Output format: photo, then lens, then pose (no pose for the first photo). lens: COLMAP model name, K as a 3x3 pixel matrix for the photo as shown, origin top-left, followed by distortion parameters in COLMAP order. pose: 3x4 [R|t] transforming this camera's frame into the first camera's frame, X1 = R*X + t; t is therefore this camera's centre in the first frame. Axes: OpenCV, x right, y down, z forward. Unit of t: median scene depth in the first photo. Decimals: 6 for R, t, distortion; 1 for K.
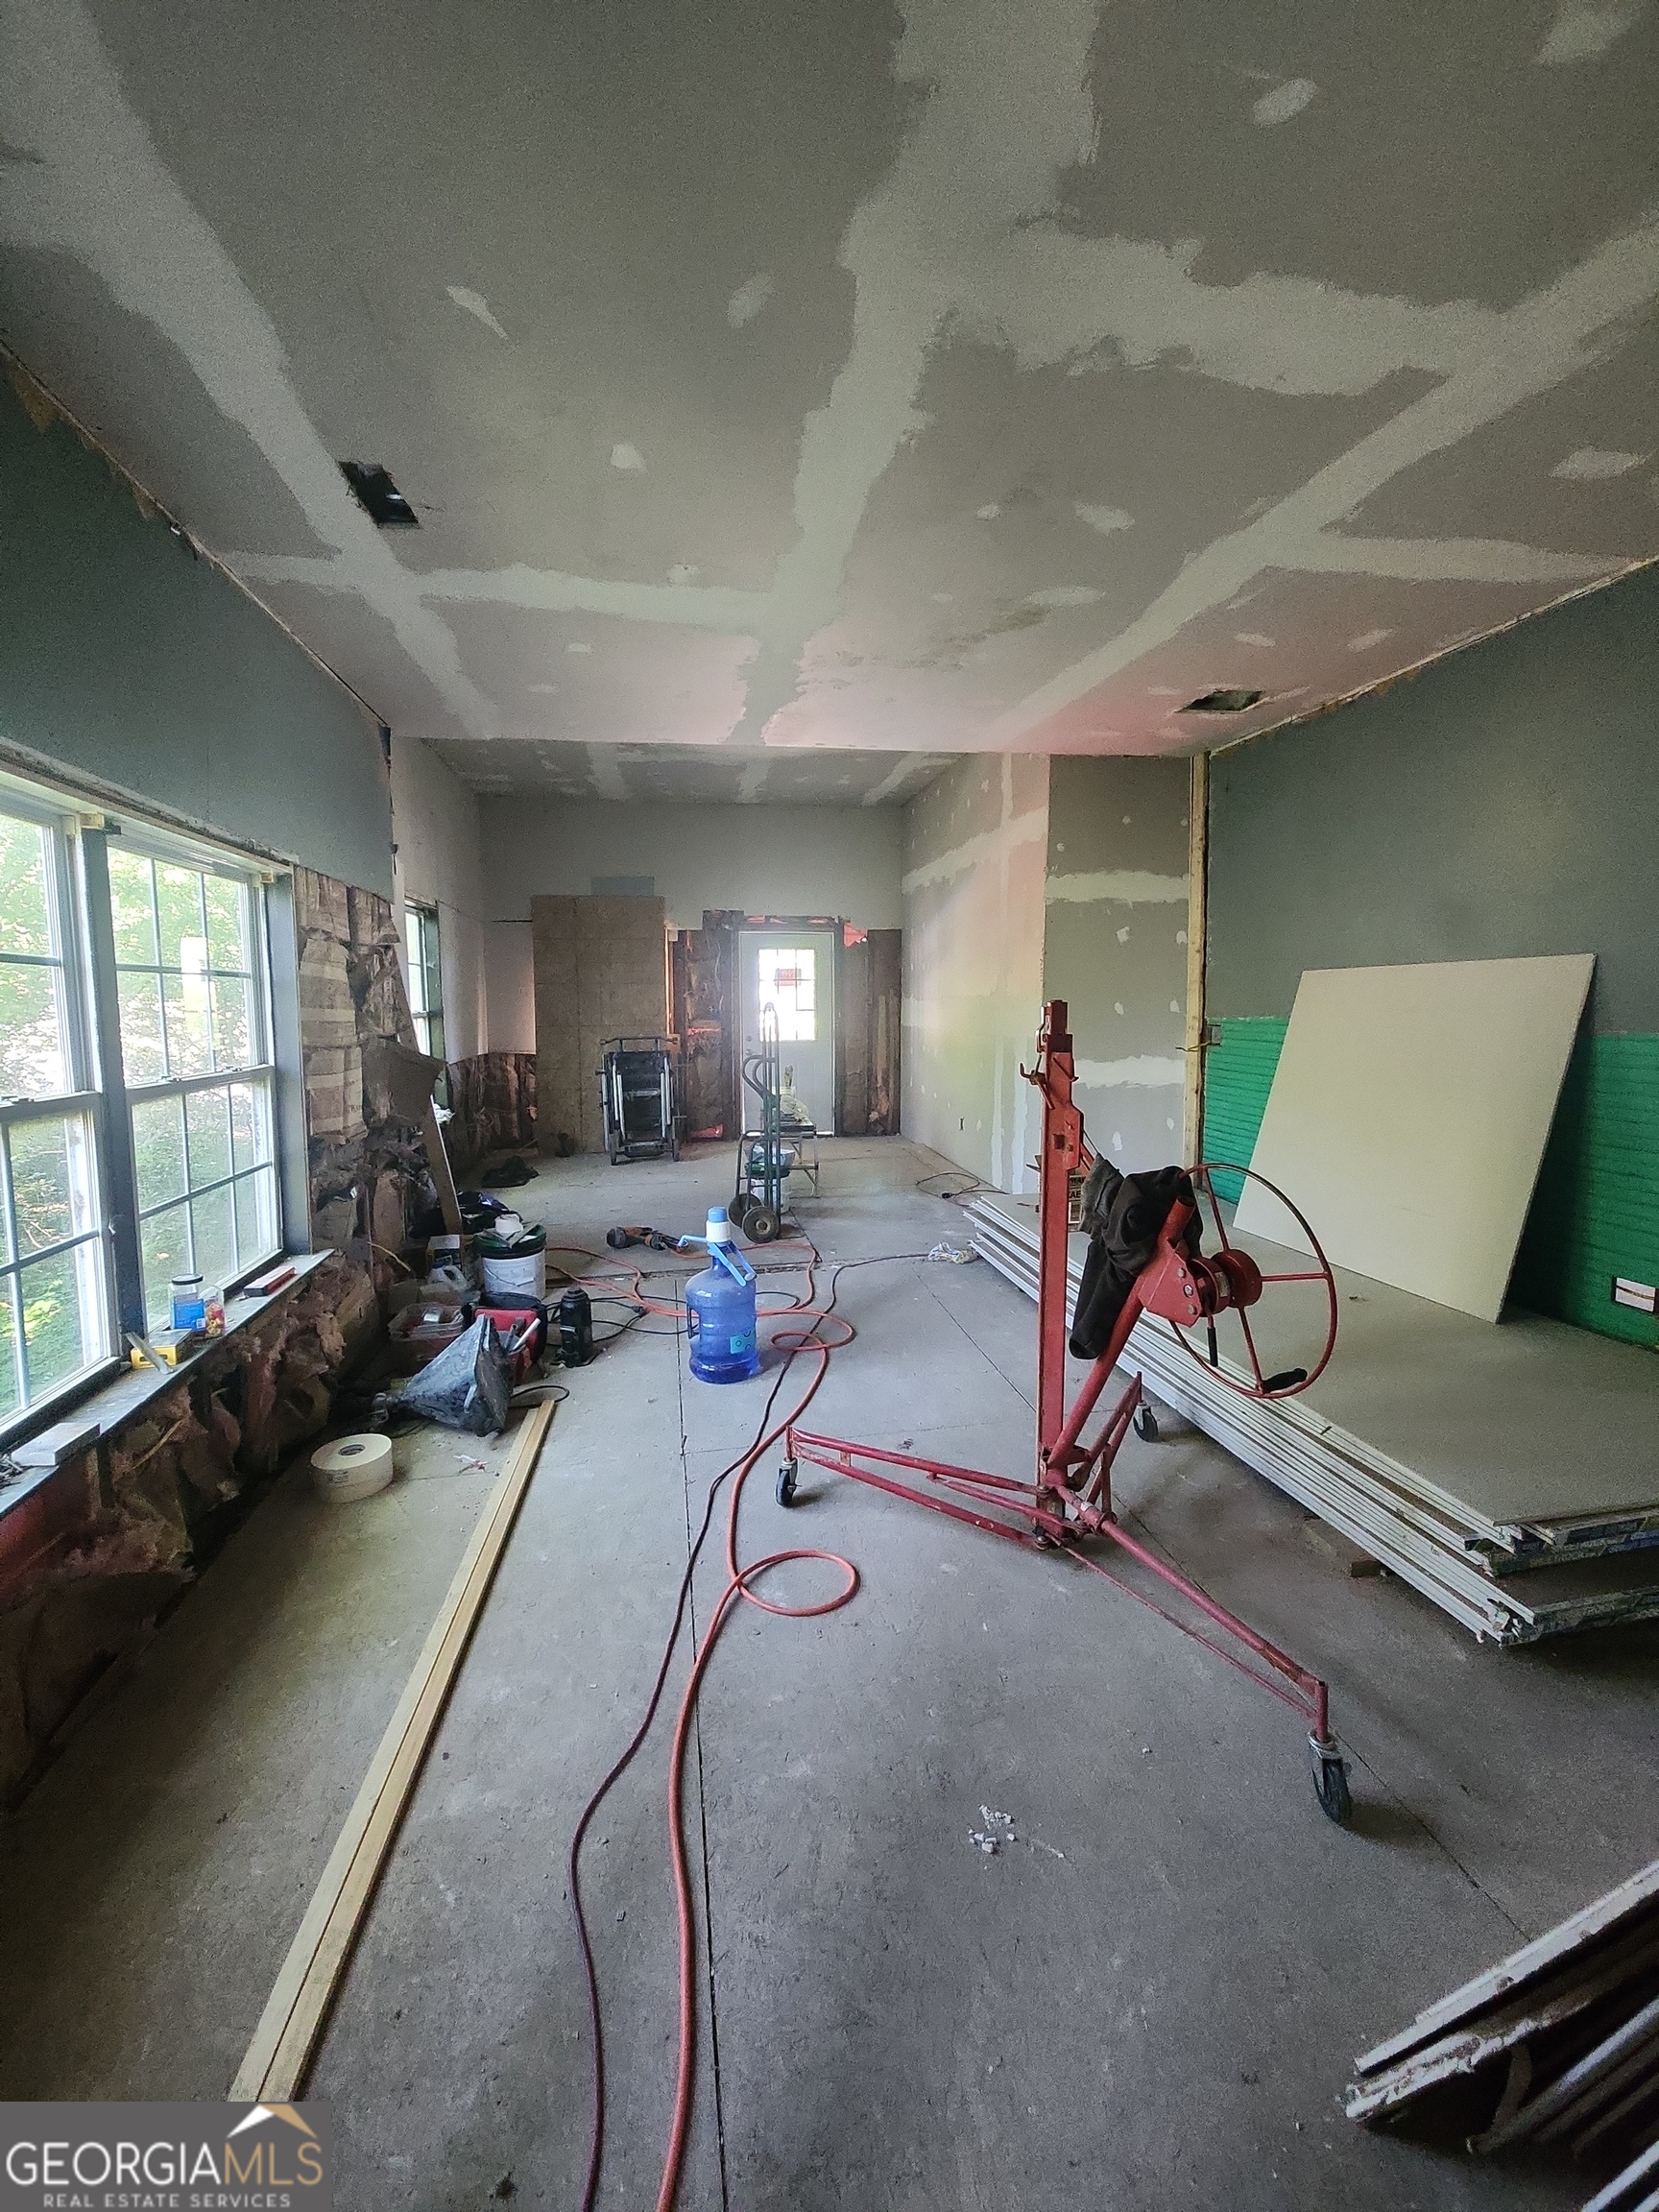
lens RADIAL K [[908.6, 0, 829.5], [0, 908.6, 1106.0], [0, 0, 1]] dist [-0.000902, -0.000077]
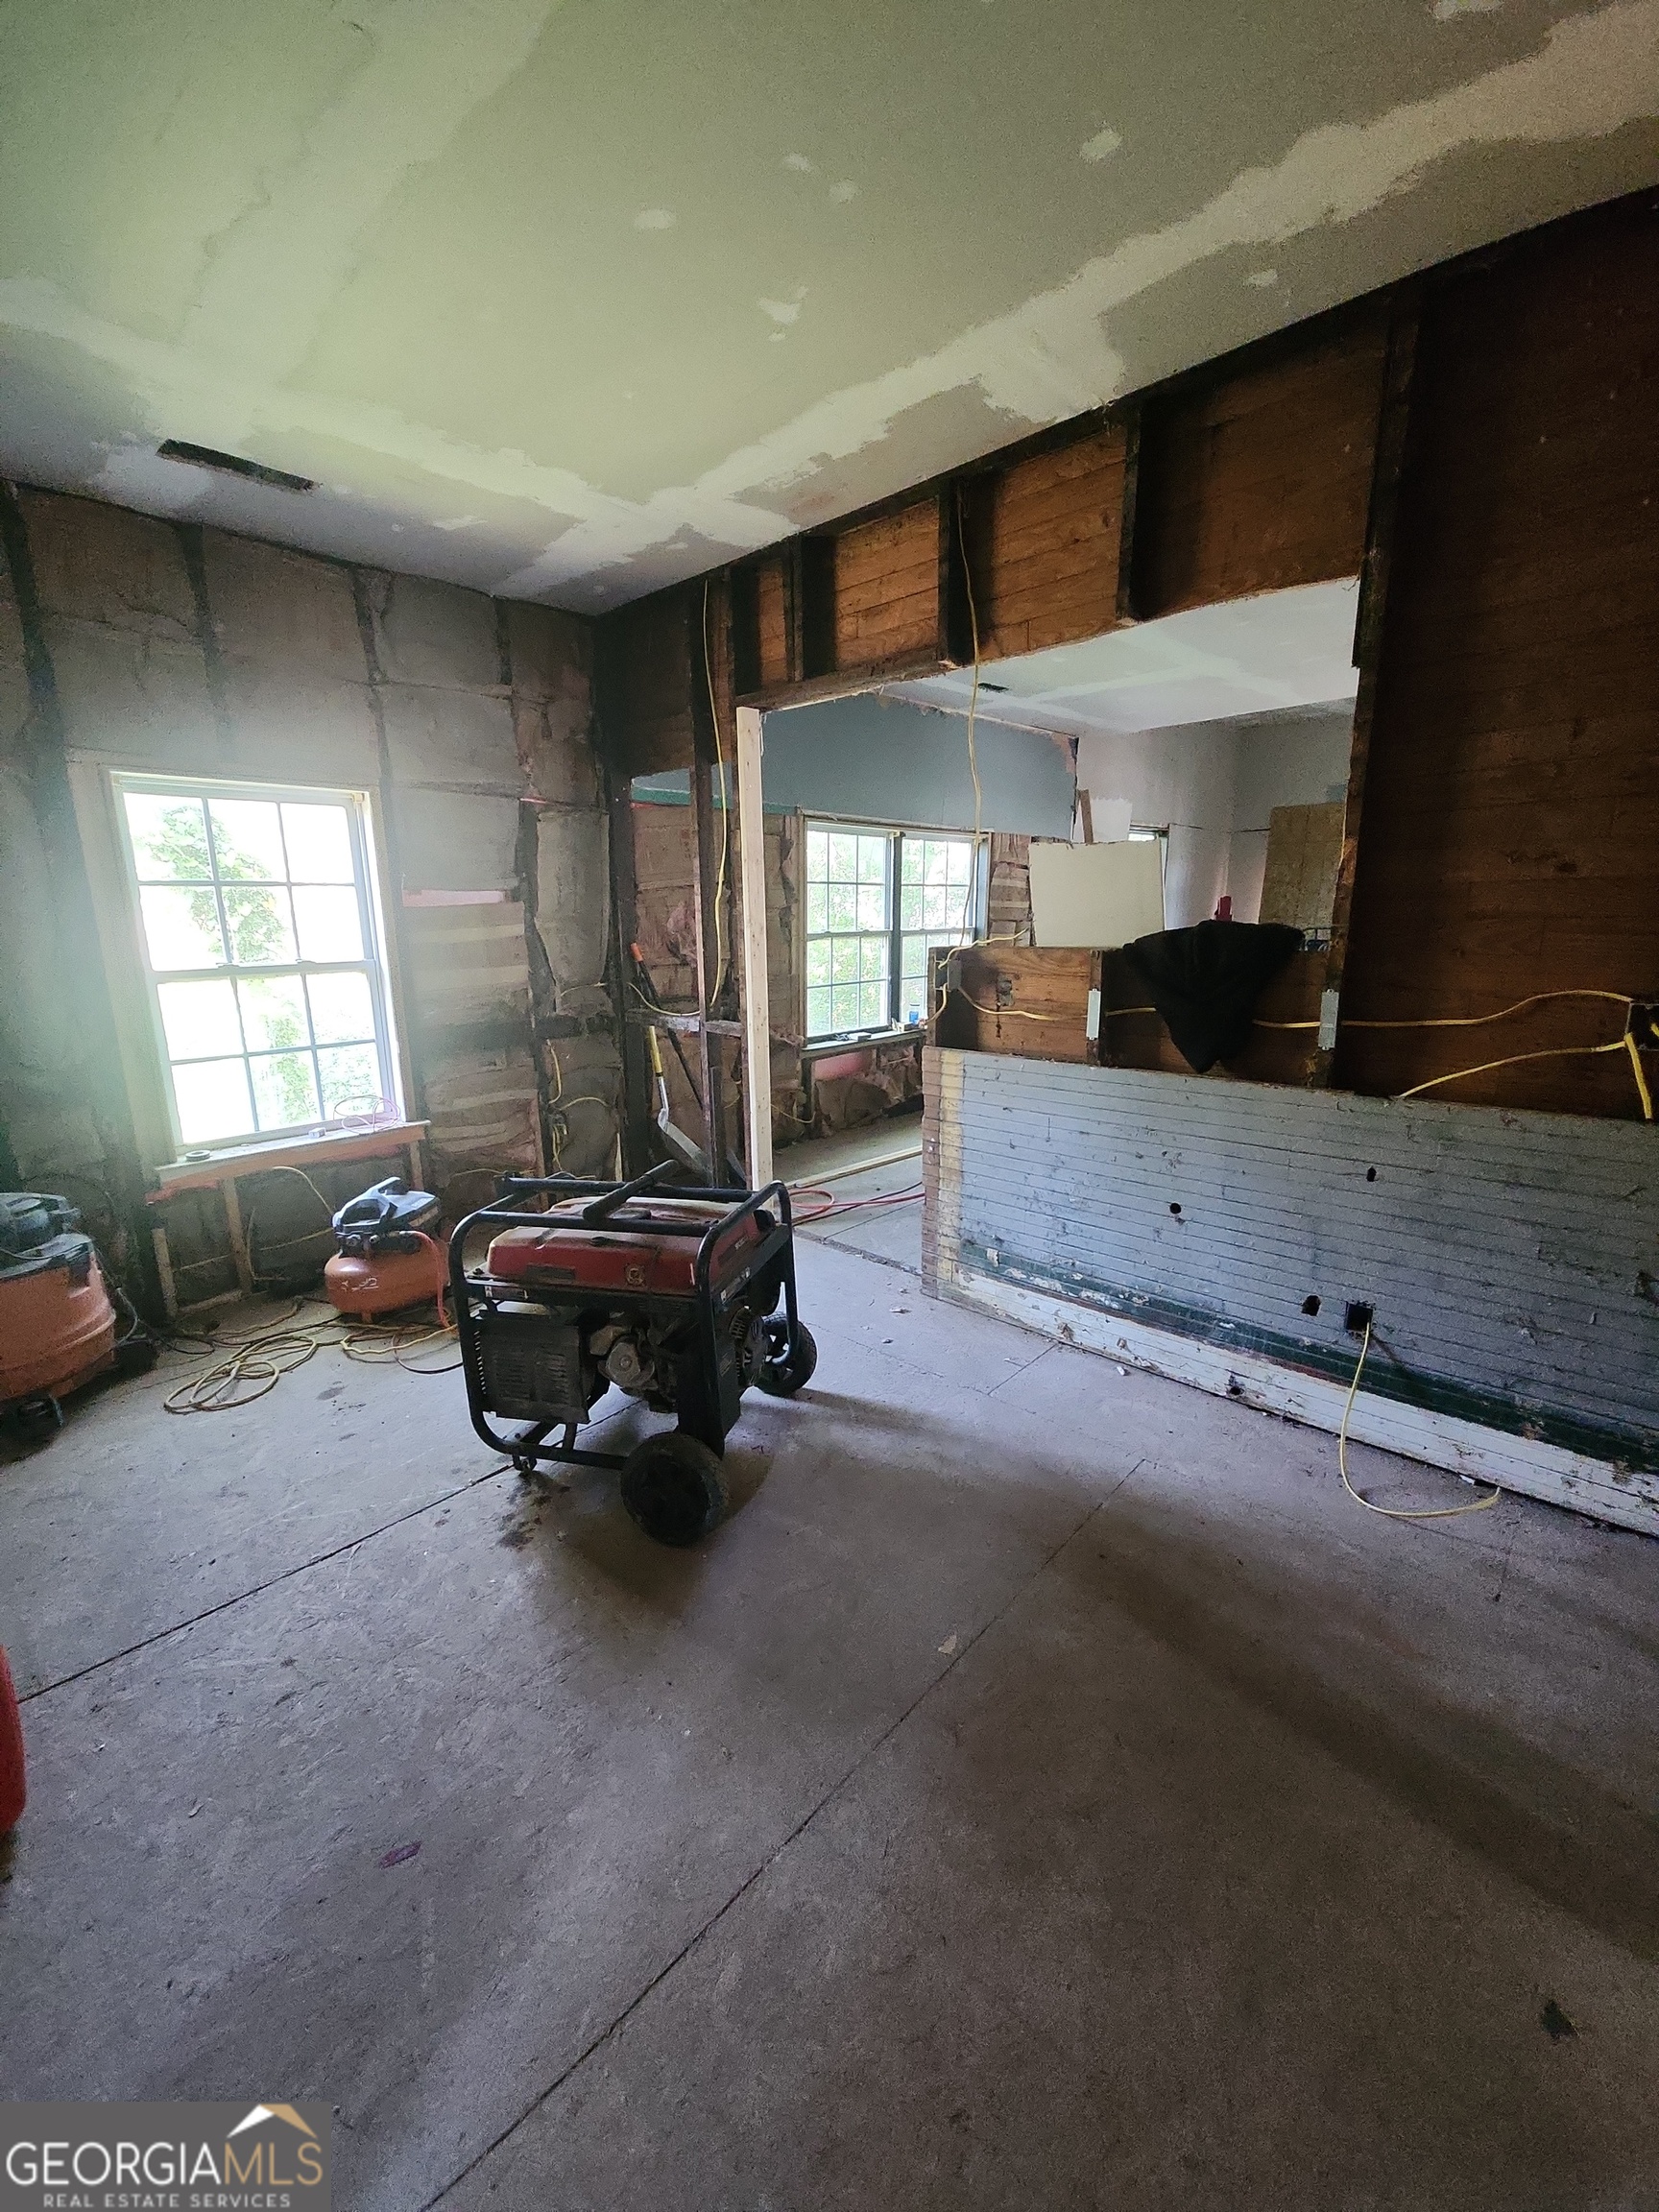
lens RADIAL K [[908.6, 0, 829.5], [0, 908.6, 1106.0], [0, 0, 1]] dist [-0.000902, -0.000077]
pose [[0.597721, 0.163740, -0.784805, 1.189903], [-0.079777, 0.986210, 0.145001, 0.110290], [0.797725, -0.024061, 0.602541, -0.748527]]
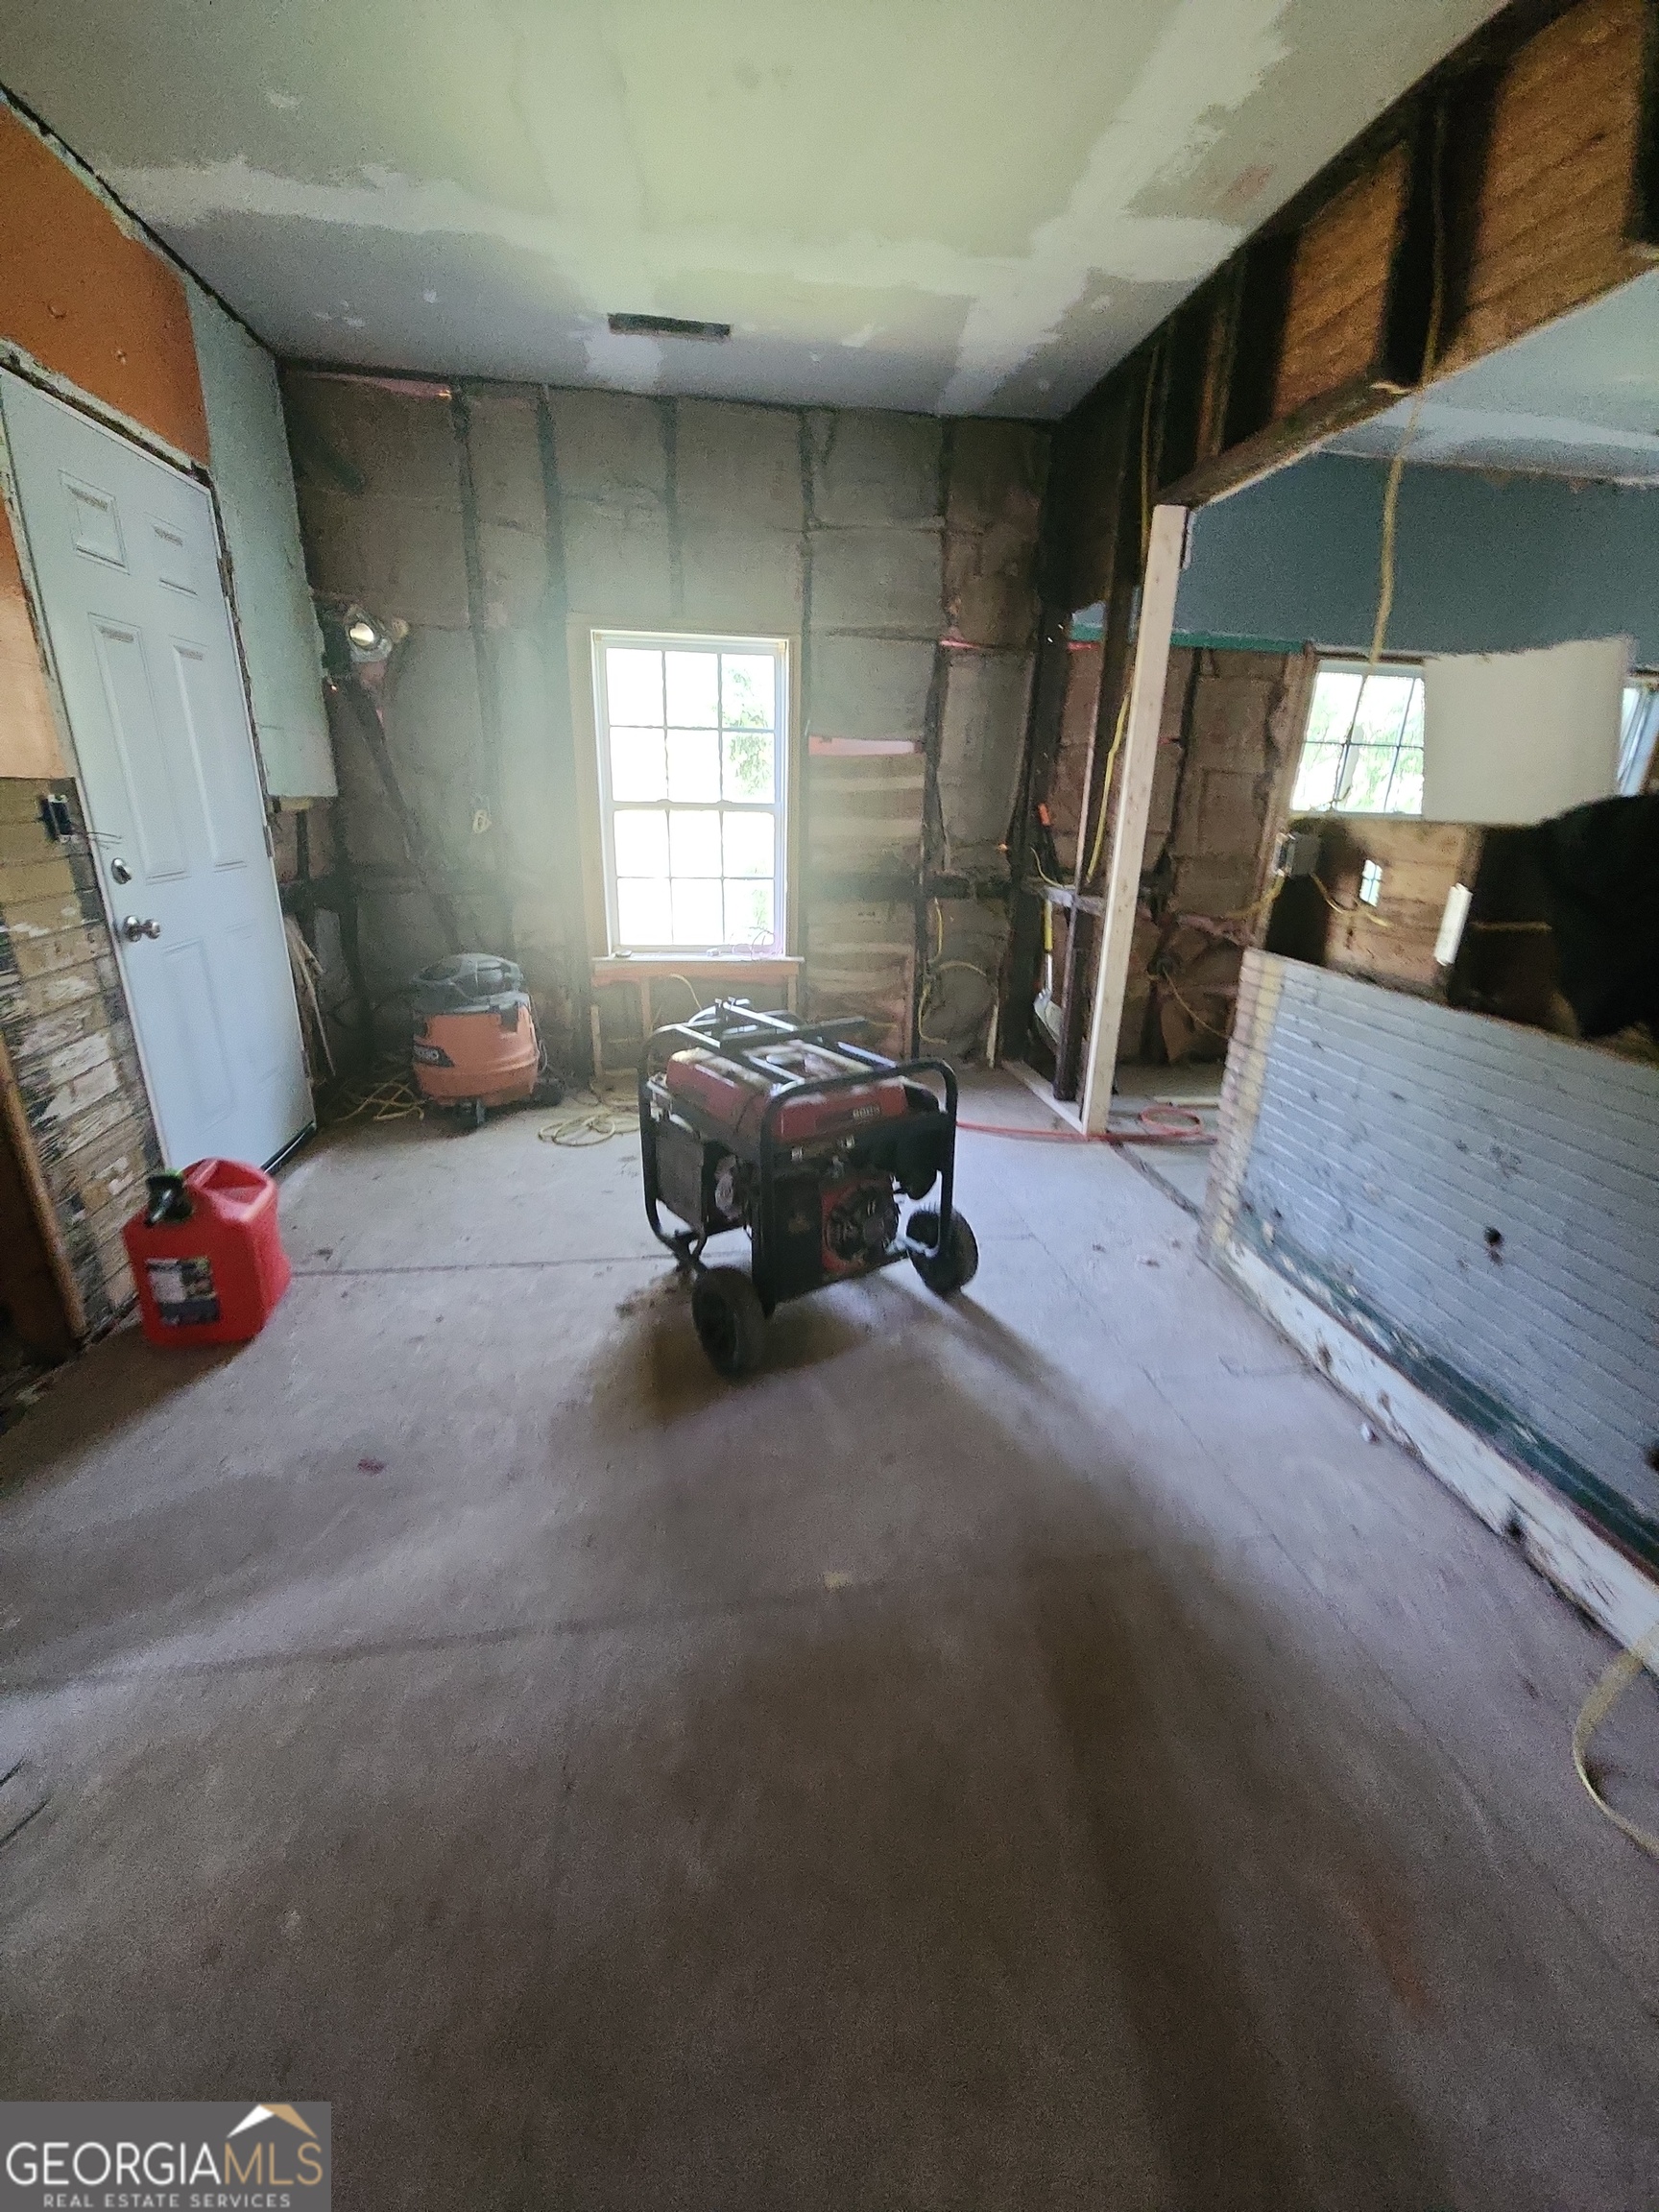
lens RADIAL K [[908.6, 0, 829.5], [0, 908.6, 1106.0], [0, 0, 1]] dist [-0.000902, -0.000077]
pose [[-0.030997, 0.335306, -0.941599, 1.252649], [-0.140547, 0.931230, 0.336240, 0.094575], [0.989589, 0.142761, 0.018261, -0.311254]]
